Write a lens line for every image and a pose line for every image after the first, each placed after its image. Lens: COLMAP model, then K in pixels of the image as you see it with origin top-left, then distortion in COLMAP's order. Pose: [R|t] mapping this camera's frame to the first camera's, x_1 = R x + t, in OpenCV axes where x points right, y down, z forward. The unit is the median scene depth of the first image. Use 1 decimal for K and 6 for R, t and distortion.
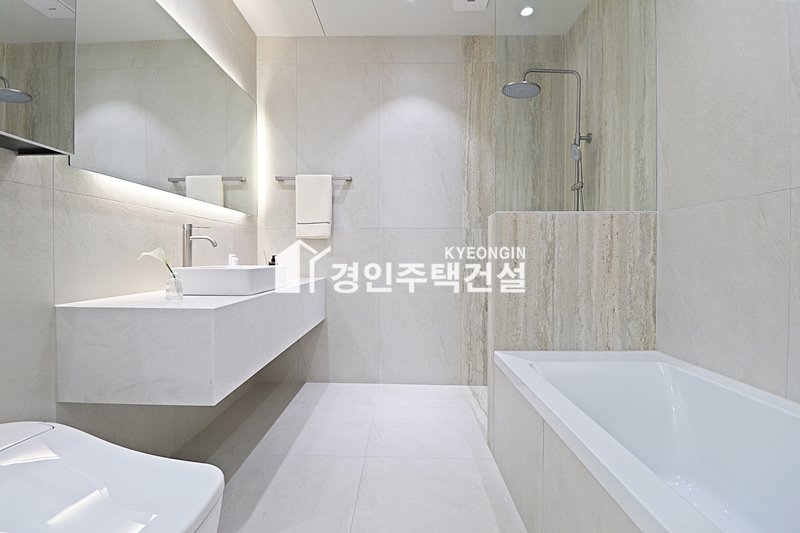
lens RADIAL K [[371.5, 0, 401.6], [0, 371.5, 260.3], [0, 0, 1]] dist [-0.001391, -0.013647]
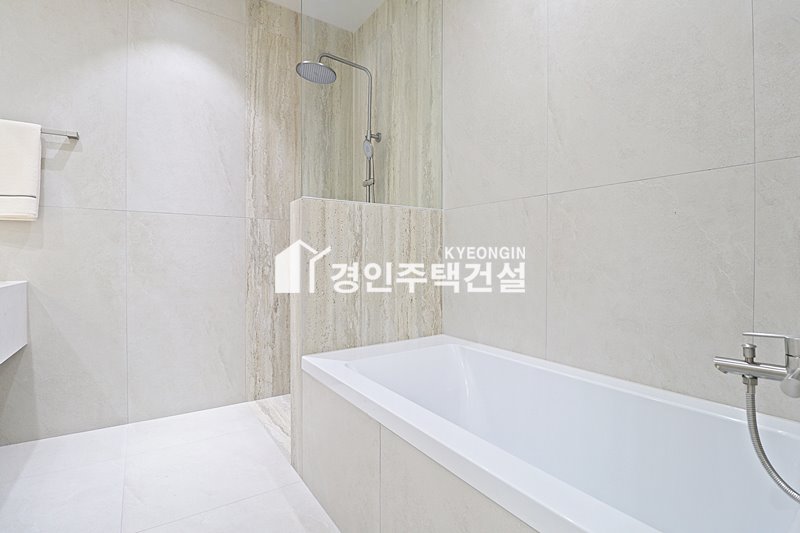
lens RADIAL K [[371.5, 0, 401.6], [0, 371.5, 260.3], [0, 0, 1]] dist [-0.001391, -0.013647]
pose [[0.815818, -0.004093, 0.578294, -0.049937], [0.004513, 0.999990, 0.000712, 0.015941], [-0.578291, 0.002028, 0.815828, 0.124815]]
